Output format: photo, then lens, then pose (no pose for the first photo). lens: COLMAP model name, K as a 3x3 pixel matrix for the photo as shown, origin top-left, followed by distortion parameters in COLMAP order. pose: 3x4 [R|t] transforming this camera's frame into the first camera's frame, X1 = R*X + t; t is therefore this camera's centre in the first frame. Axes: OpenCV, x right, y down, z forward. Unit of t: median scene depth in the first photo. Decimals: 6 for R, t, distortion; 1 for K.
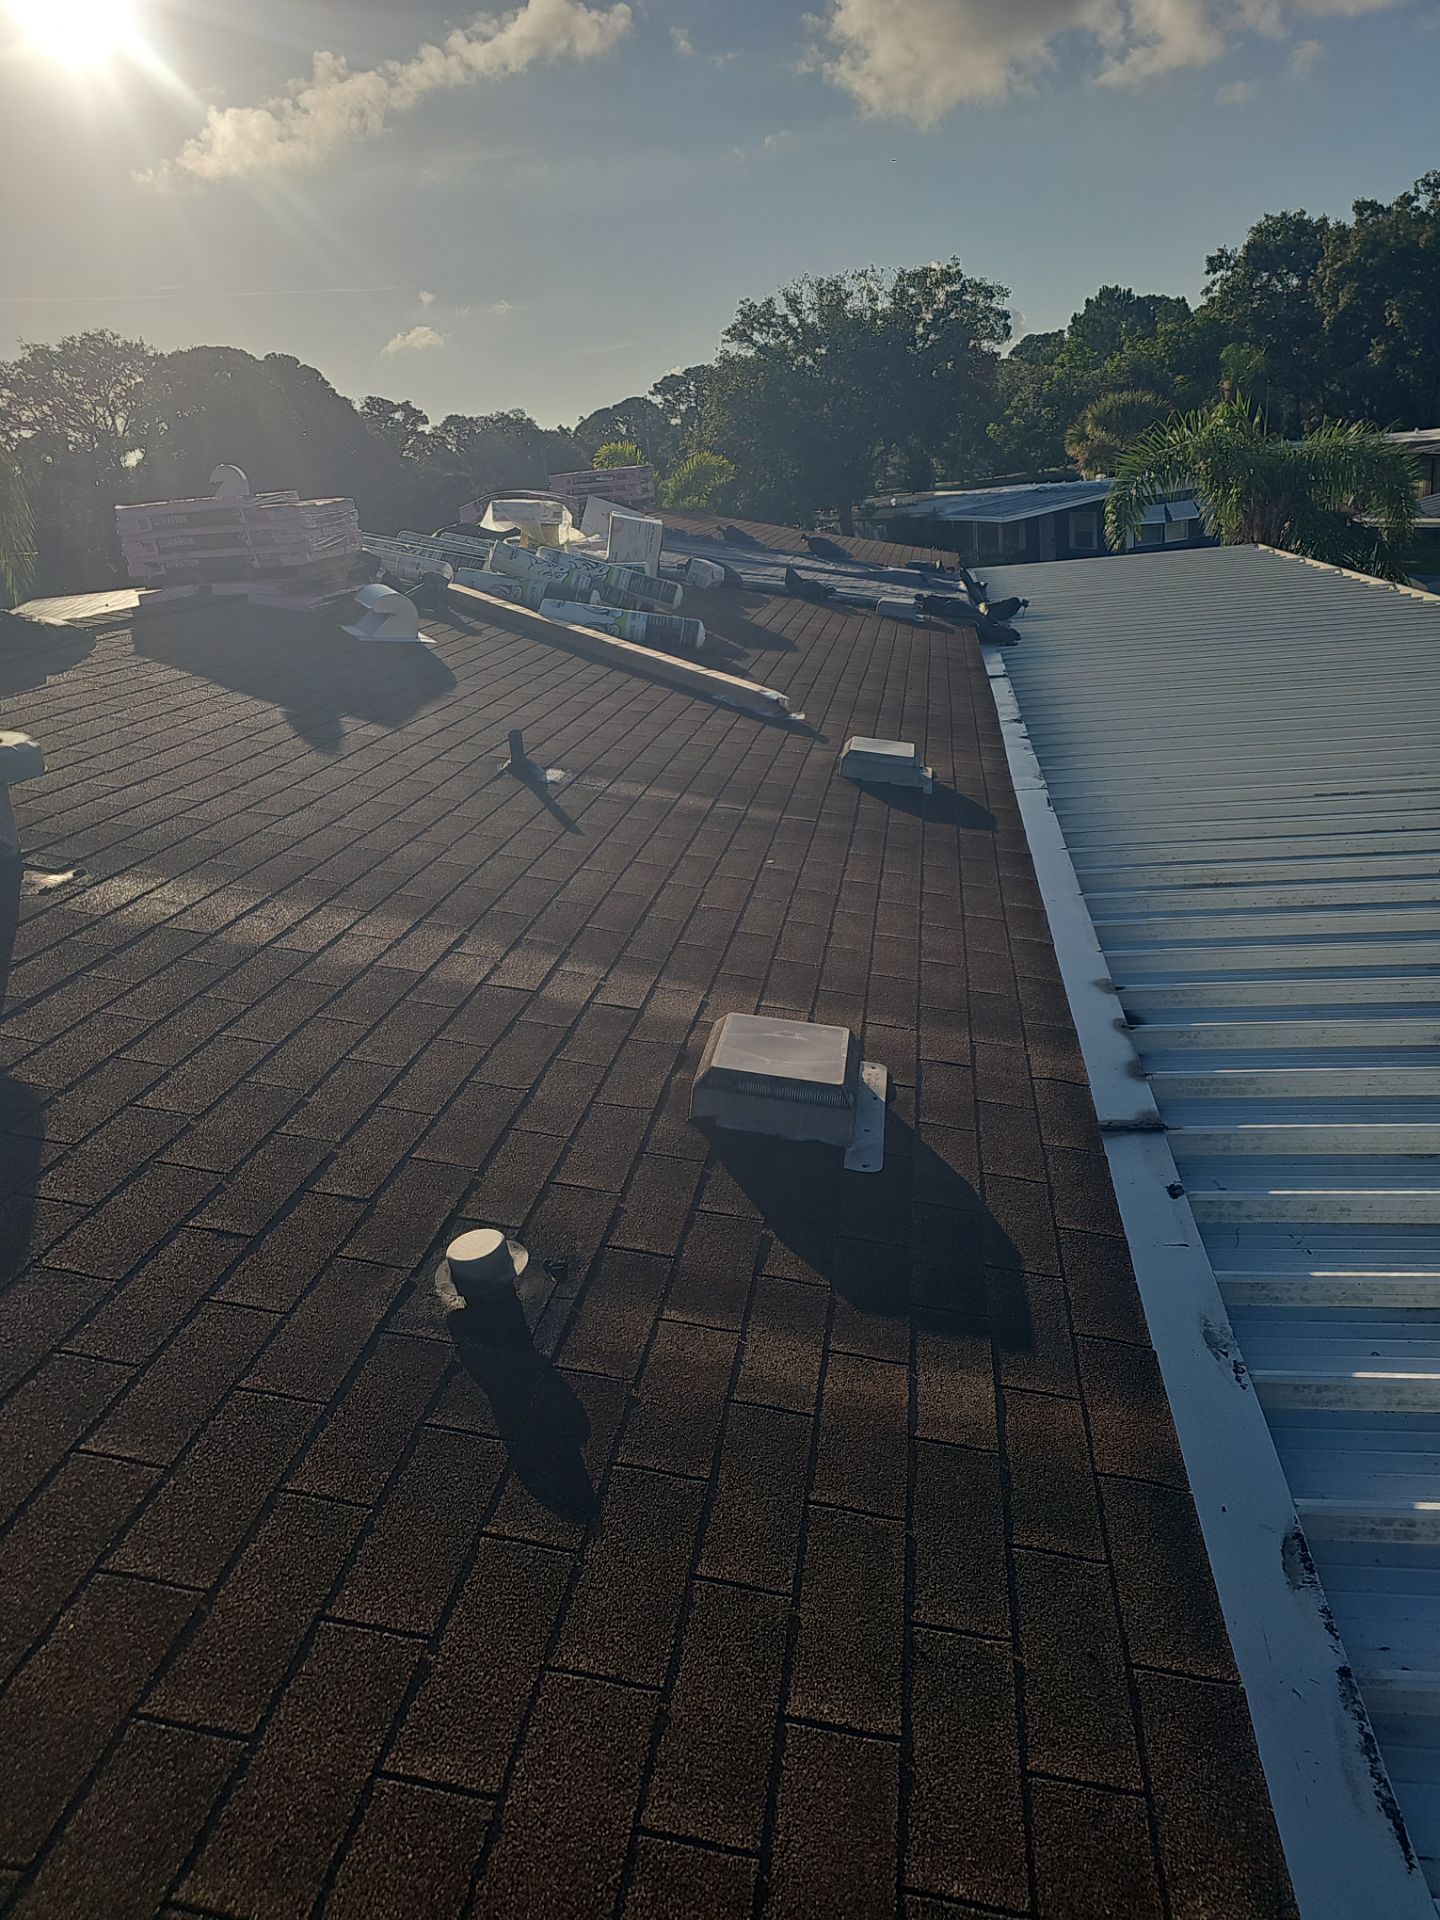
lens RADIAL K [[1315.8, 0, 754.2], [0, 1315.8, 1024.9], [0, 0, 1]] dist [0.056852, -0.043445]
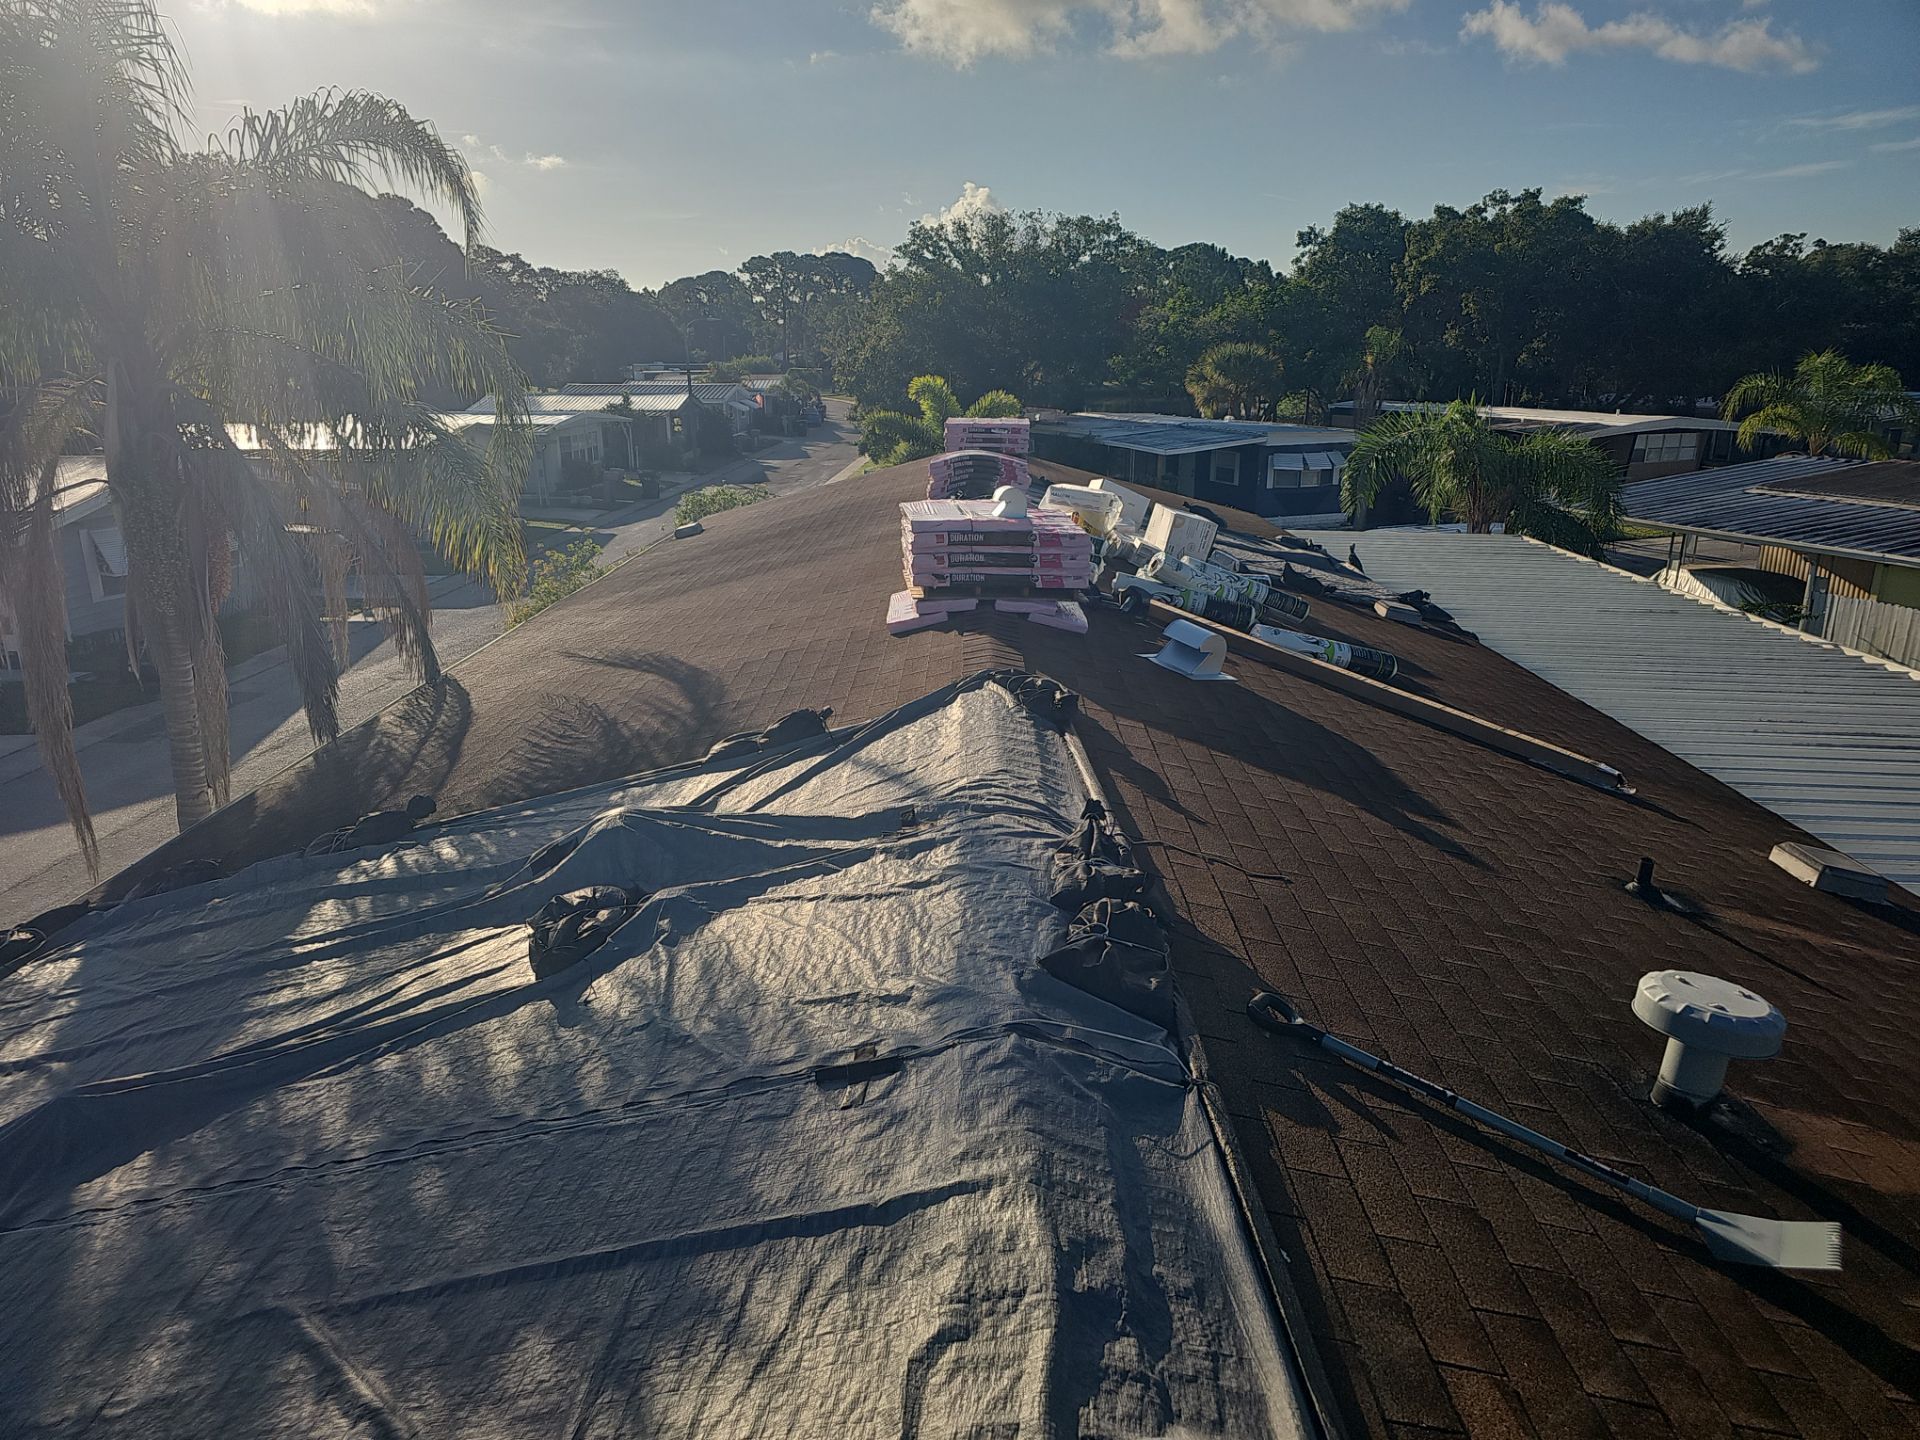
lens RADIAL K [[1251.3, 0, 954.5], [0, 1251.3, 787.6], [0, 0, 1]] dist [0.049724, -0.034143]
pose [[0.986670, 0.059386, 0.151510, -0.218066], [-0.050099, 0.996666, -0.064394, -0.046088], [-0.154829, 0.055945, 0.986356, 0.021547]]
